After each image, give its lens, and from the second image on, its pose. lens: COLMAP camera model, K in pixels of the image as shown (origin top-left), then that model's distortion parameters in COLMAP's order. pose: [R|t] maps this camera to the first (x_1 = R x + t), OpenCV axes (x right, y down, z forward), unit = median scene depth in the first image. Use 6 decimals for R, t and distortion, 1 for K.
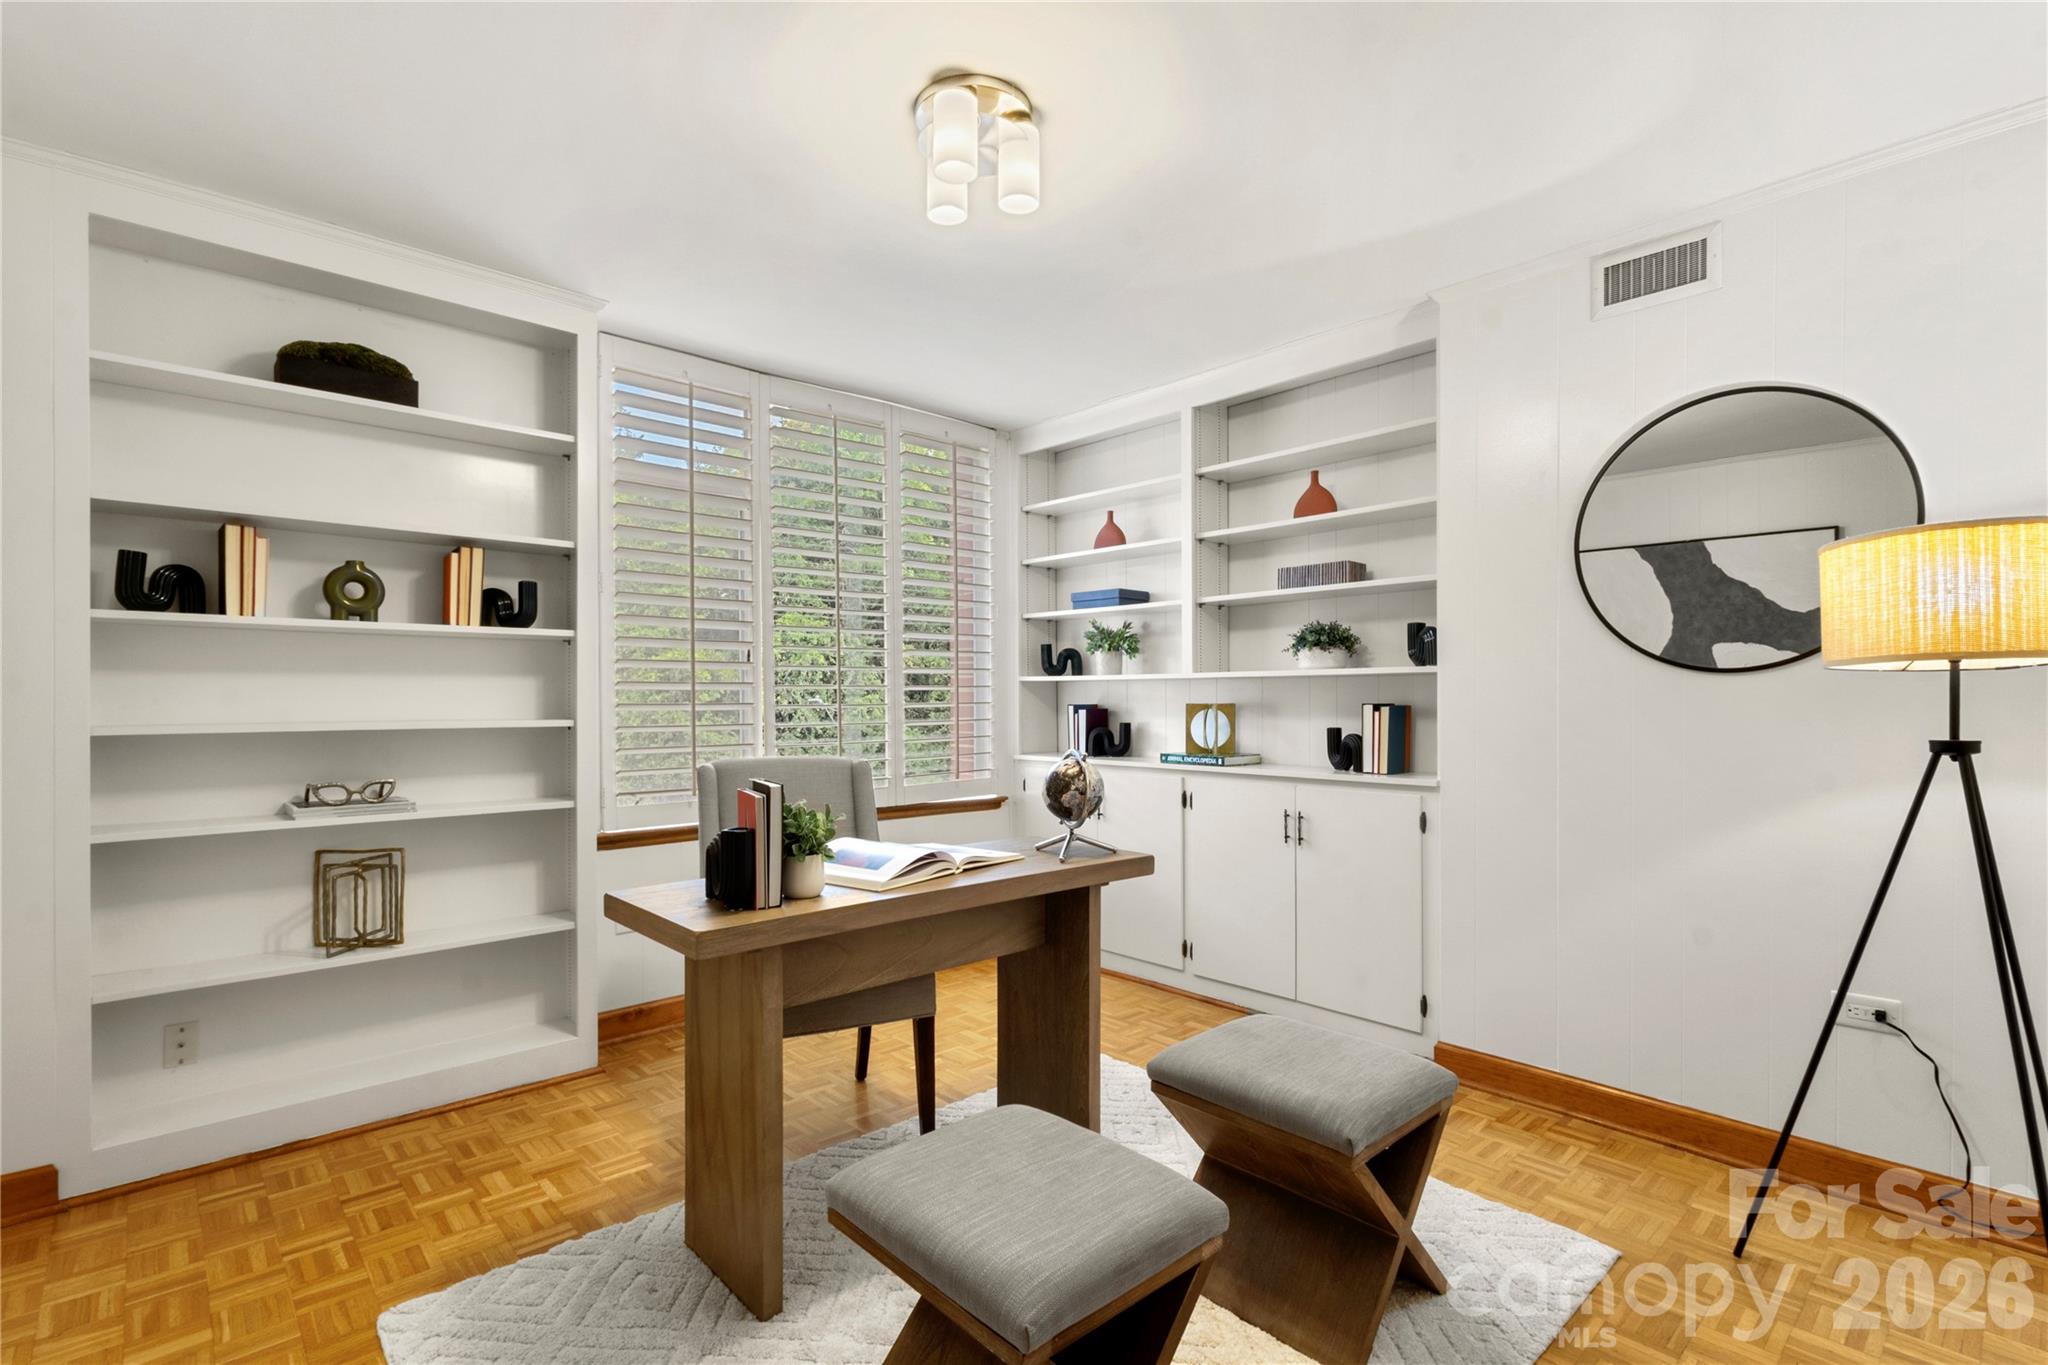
lens RADIAL K [[948.9, 0, 1021.2], [0, 948.9, 705.6], [0, 0, 1]] dist [0.001636, 0.000121]
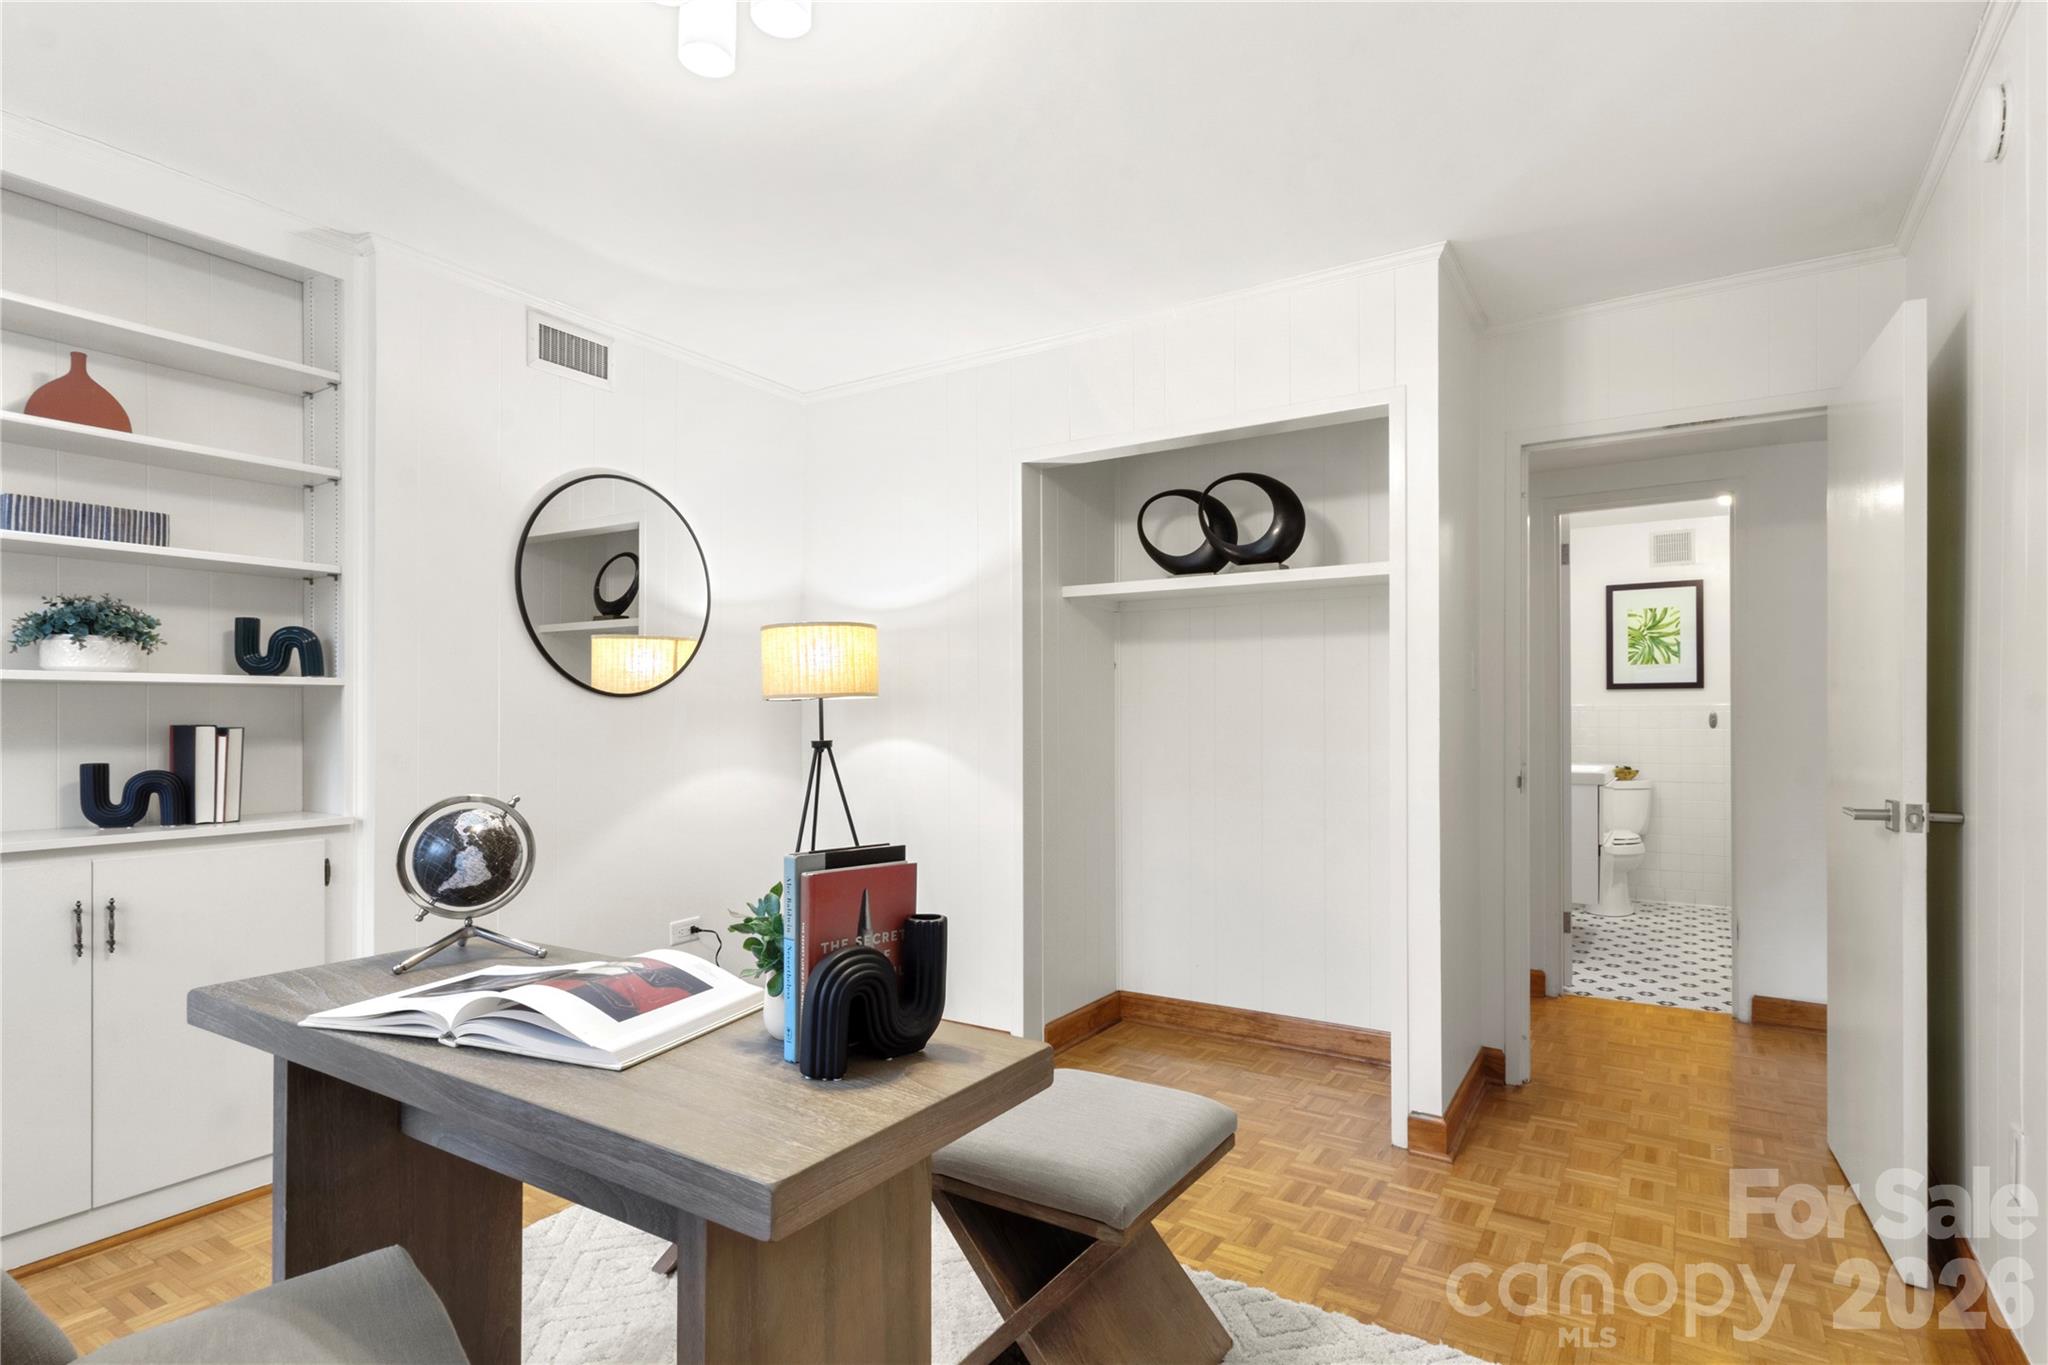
lens RADIAL K [[1048.6, 0, 1028.1], [0, 1048.6, 706.3], [0, 0, 1]] dist [0.013743, 0.000413]
pose [[-0.261056, 0.010554, 0.965266, -0.586425], [0.007881, 0.999930, -0.008802, -0.004440], [-0.965292, 0.005309, -0.261121, 0.651717]]
